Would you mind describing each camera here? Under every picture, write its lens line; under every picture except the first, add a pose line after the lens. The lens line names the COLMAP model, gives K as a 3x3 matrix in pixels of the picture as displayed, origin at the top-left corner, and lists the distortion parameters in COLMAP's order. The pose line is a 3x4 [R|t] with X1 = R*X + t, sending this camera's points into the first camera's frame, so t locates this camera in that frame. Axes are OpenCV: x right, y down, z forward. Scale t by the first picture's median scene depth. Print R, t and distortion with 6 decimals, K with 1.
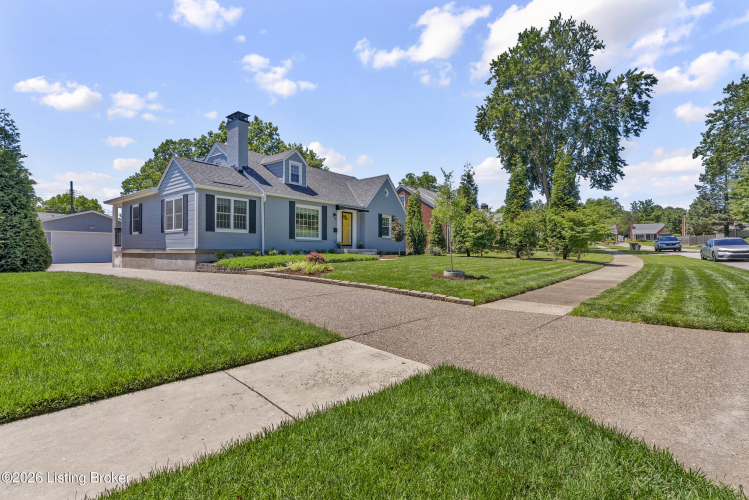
lens RADIAL K [[344.1, 0, 375.2], [0, 344.1, 249.7], [0, 0, 1]] dist [0.001086, 0.000145]
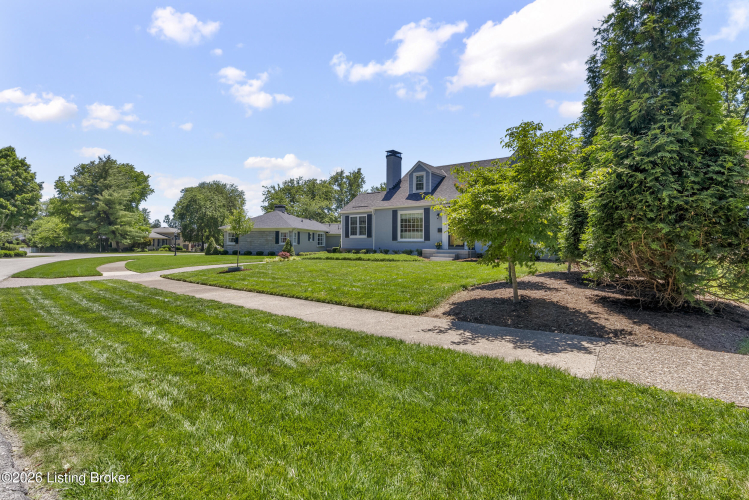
lens RADIAL K [[345.1, 0, 376.0], [0, 345.1, 245.4], [0, 0, 1]] dist [0.000918, 0.000200]
pose [[0.016950, 0.007283, -0.999830, 0.856611], [-0.002475, 0.999971, 0.007242, -0.020579], [0.999853, 0.002352, 0.016967, 0.792356]]
